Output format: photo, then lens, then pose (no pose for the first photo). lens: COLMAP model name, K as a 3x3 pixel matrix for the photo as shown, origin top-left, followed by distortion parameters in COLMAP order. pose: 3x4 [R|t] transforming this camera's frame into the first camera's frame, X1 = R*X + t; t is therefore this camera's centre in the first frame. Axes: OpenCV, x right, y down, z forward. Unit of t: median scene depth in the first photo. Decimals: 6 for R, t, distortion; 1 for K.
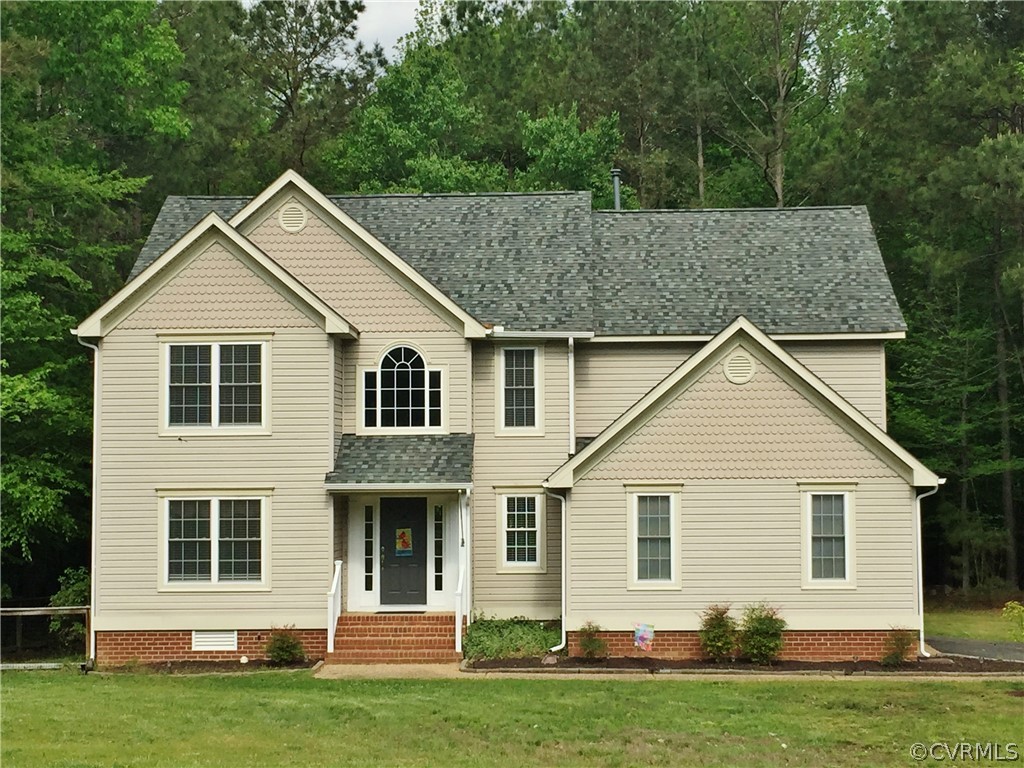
lens RADIAL K [[1710.1, 0, 513.2], [0, 1710.1, 381.0], [0, 0, 1]] dist [0.006392, 0.000000]
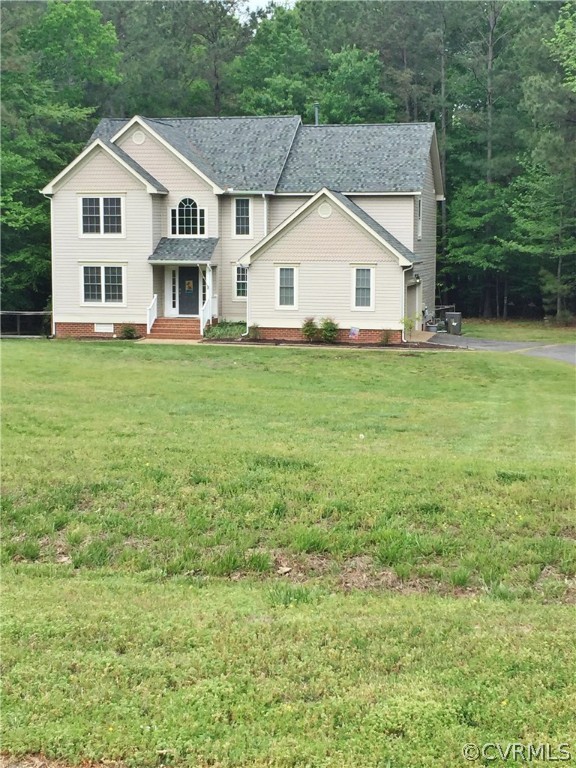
lens RADIAL K [[1142.7, 0, 287.8], [0, 1142.7, 386.3], [0, 0, 1]] dist [0.012744, 0.000000]
pose [[0.986705, 0.031905, -0.159356, 0.316092], [-0.002200, 0.983073, 0.183200, -0.053439], [0.162504, -0.180414, 0.970074, -0.466683]]
